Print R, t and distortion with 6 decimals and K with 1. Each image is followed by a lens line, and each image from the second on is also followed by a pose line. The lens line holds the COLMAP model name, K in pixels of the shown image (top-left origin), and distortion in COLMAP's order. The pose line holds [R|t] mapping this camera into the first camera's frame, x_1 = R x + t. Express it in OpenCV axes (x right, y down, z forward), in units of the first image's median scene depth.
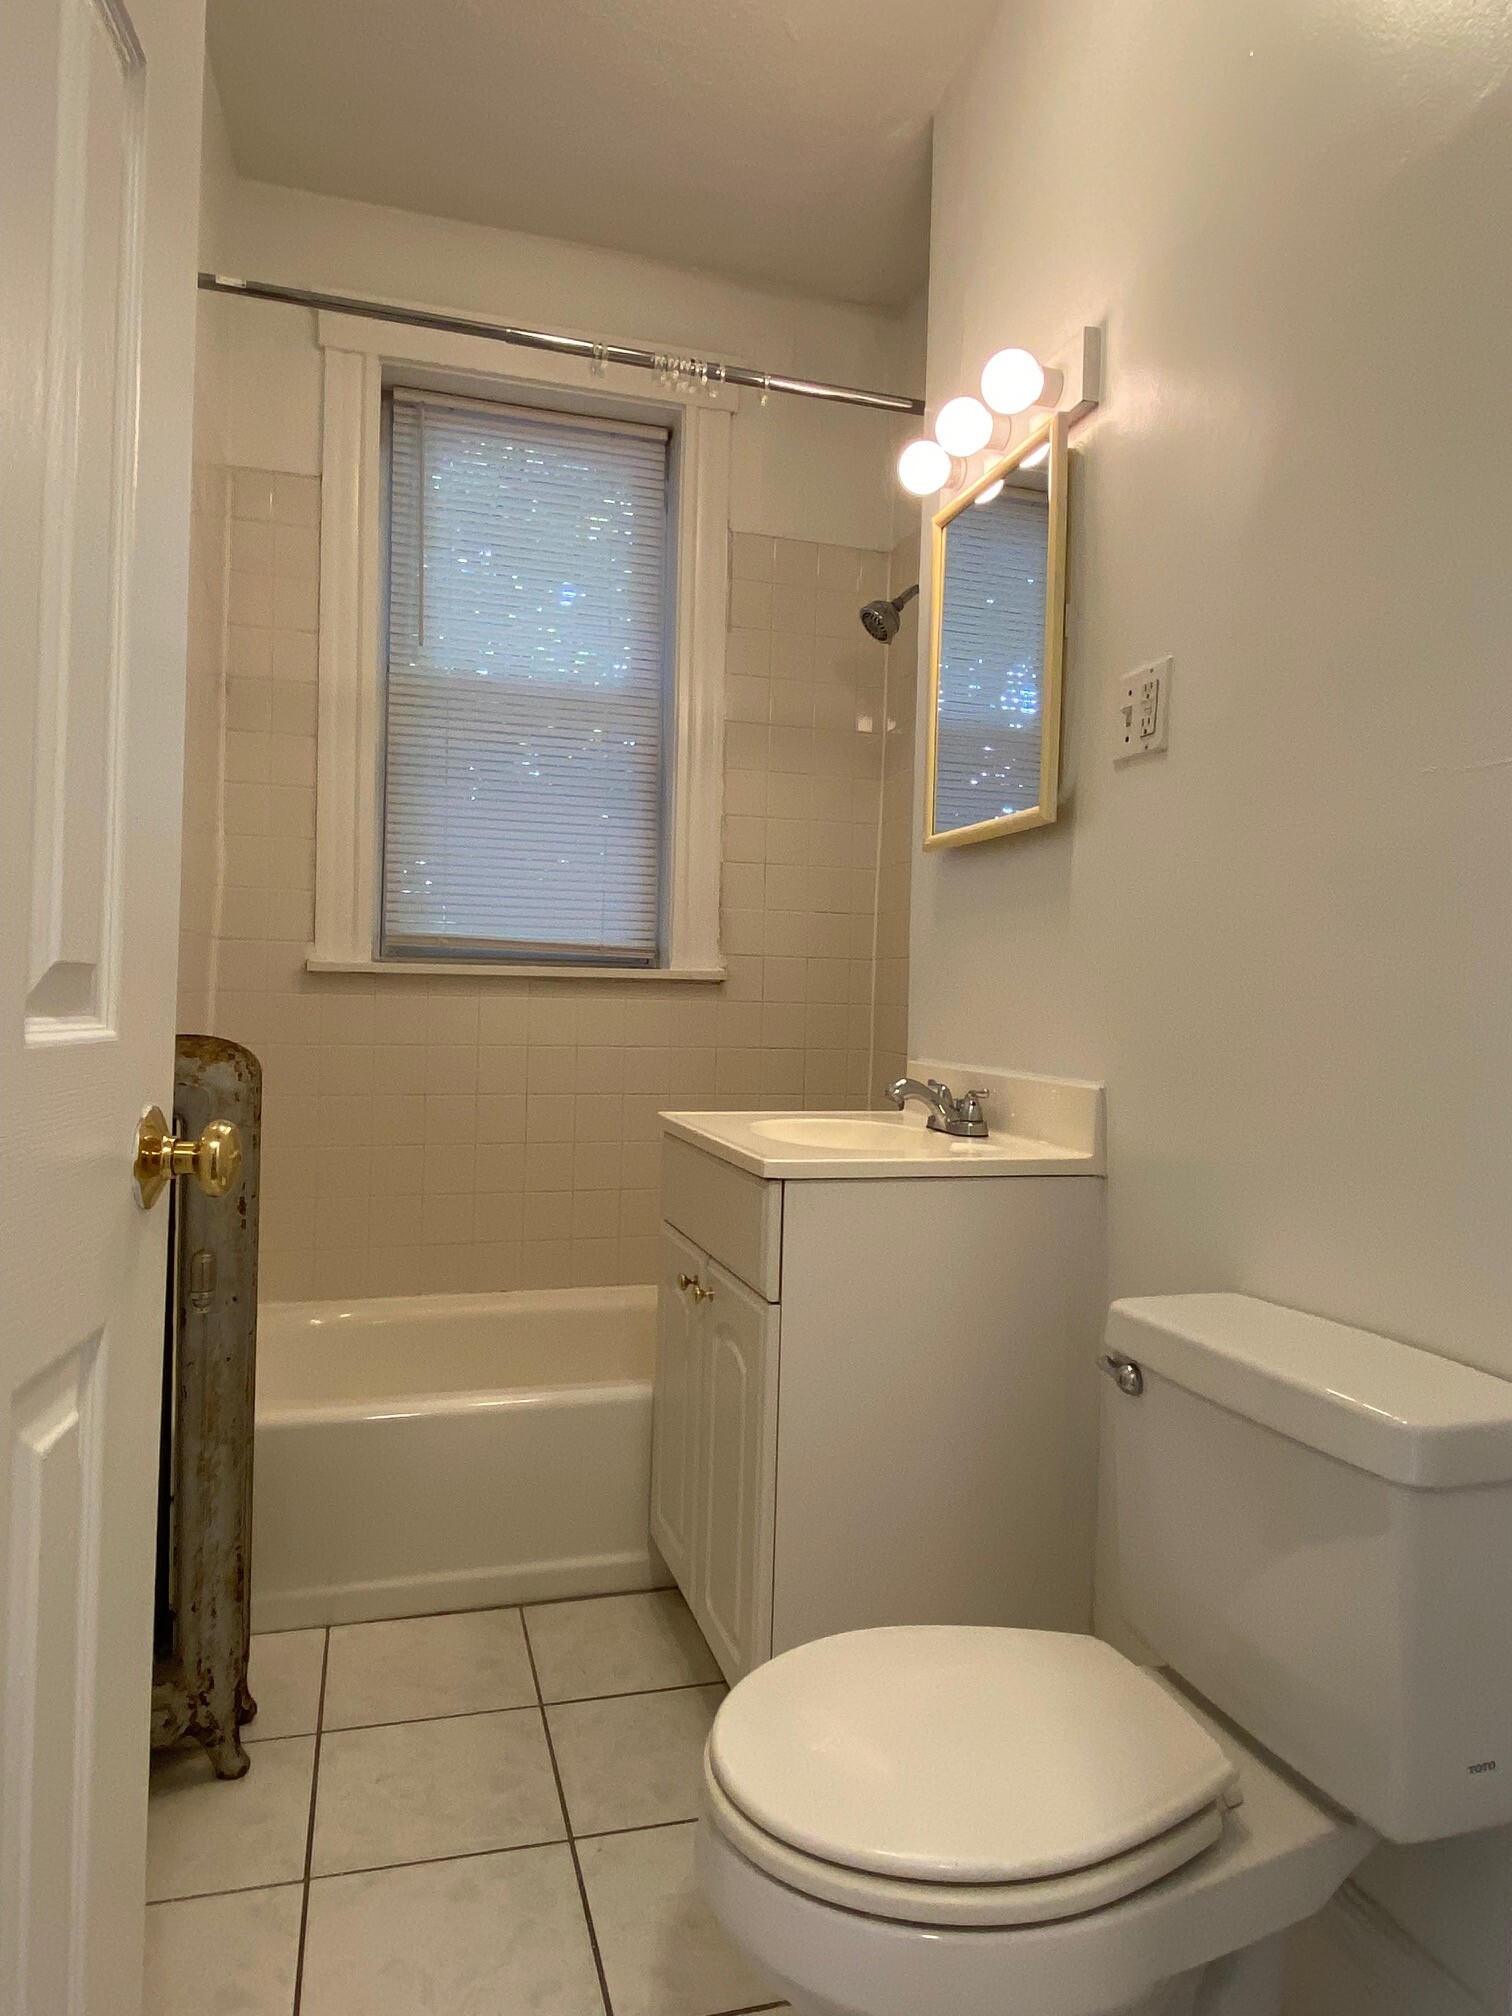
lens RADIAL K [[1257.4, 0, 767.3], [0, 1257.4, 999.0], [0, 0, 1]] dist [0.094878, -0.121456]
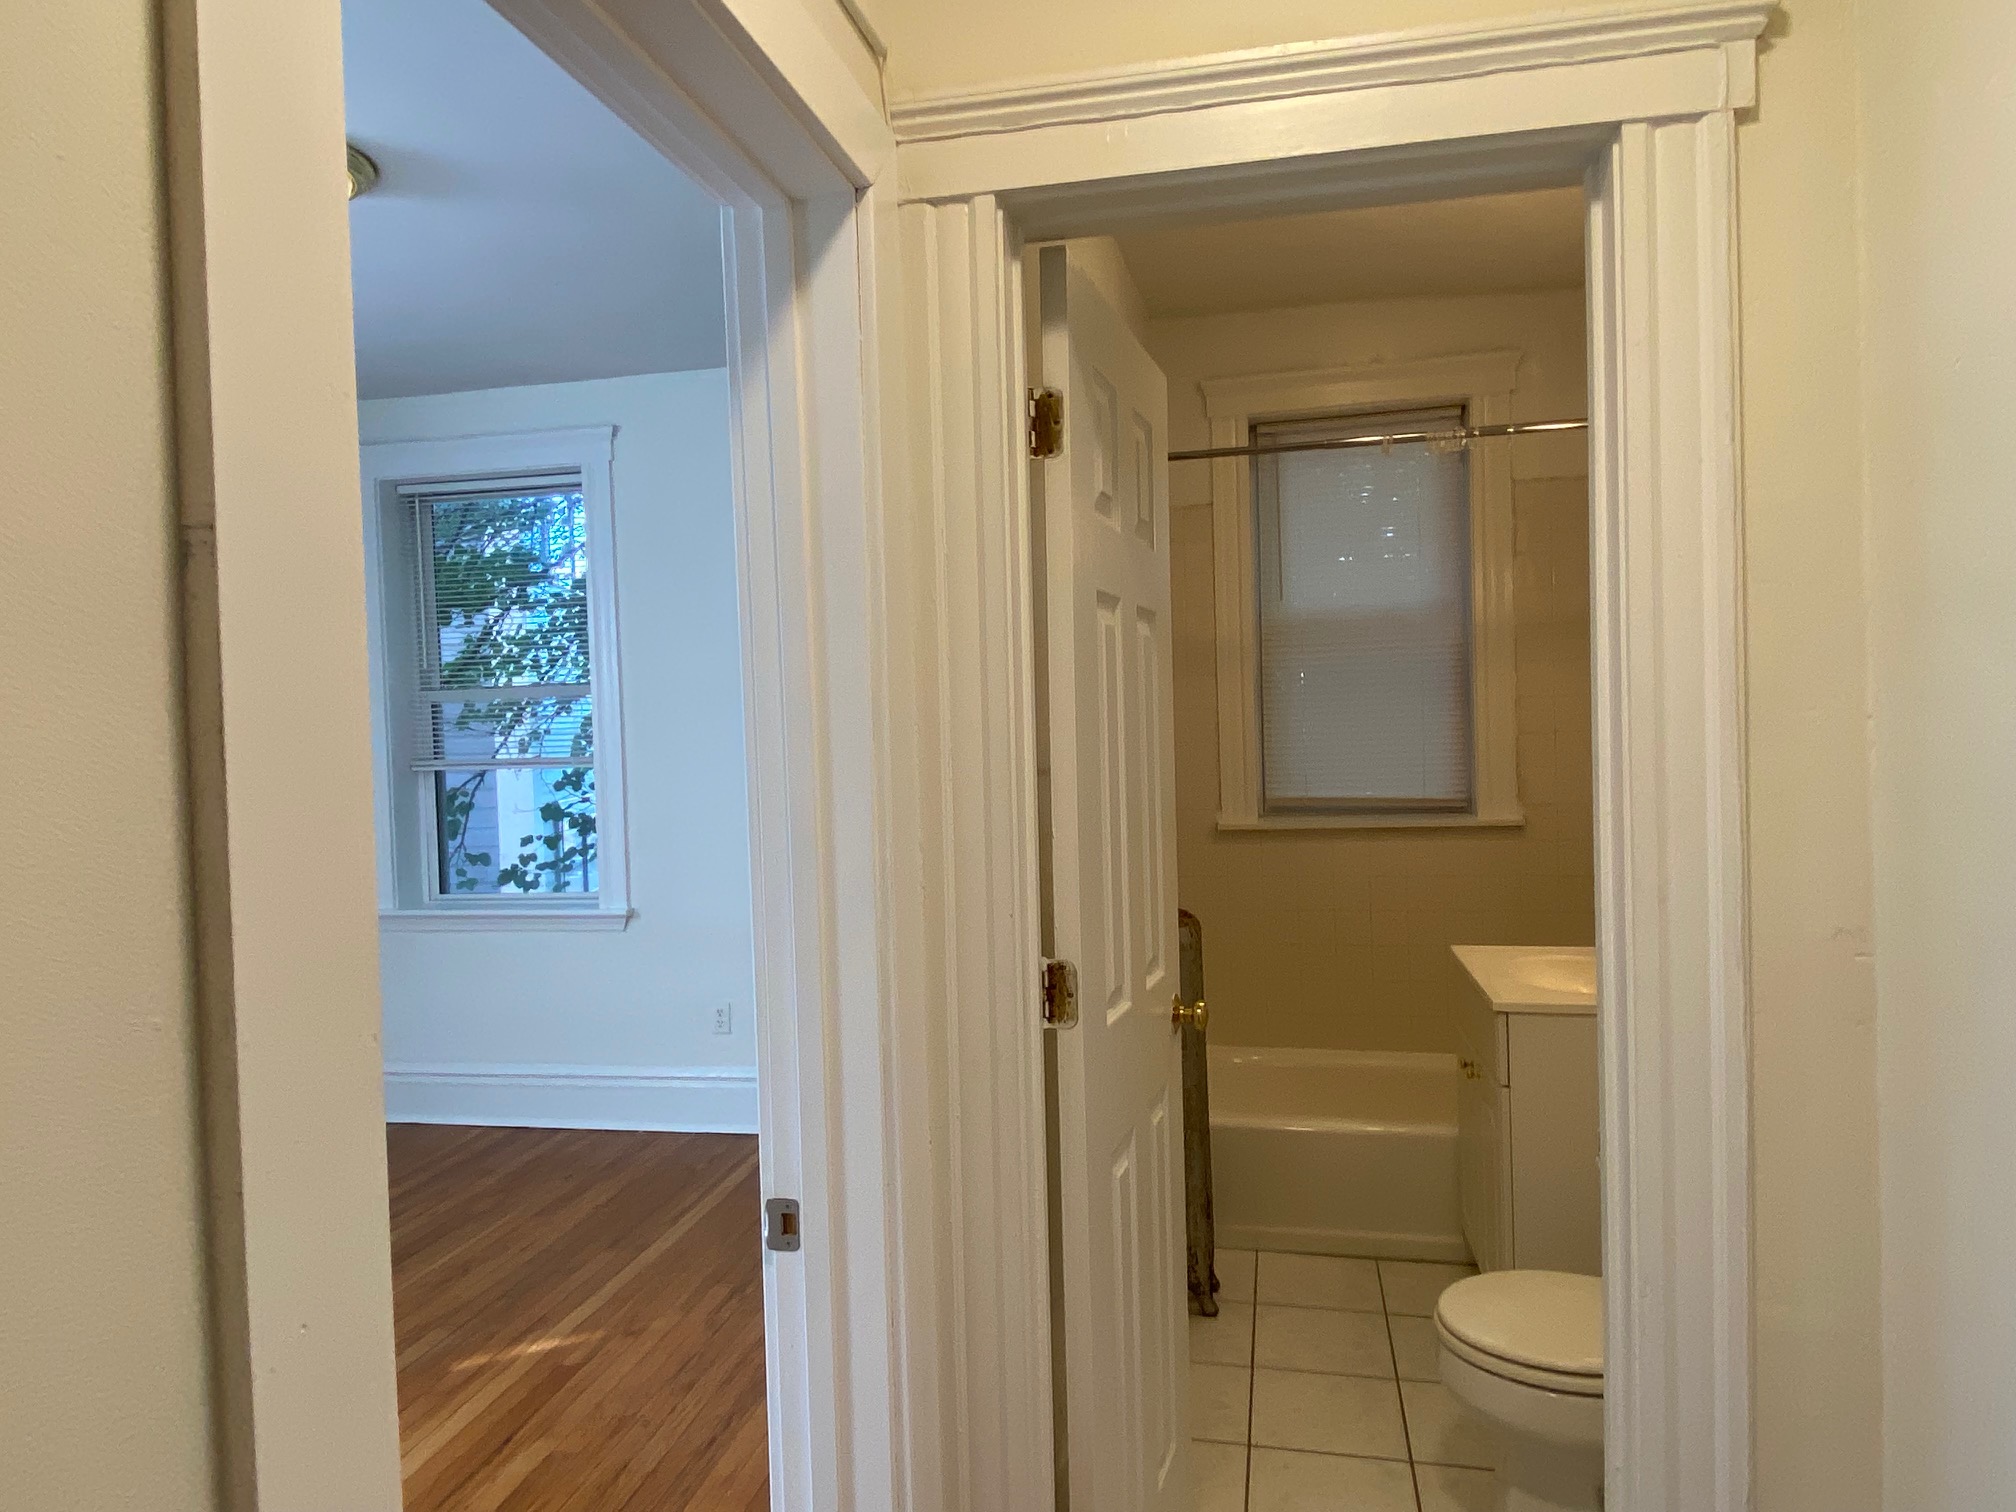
lens RADIAL K [[1257.4, 0, 1002.3], [0, 1257.4, 758.9], [0, 0, 1]] dist [0.094878, -0.121456]
pose [[0.872414, -0.041034, -0.487042, 0.190614], [0.054085, 0.998455, 0.012758, -0.177222], [0.485766, -0.037472, 0.873285, -0.553169]]
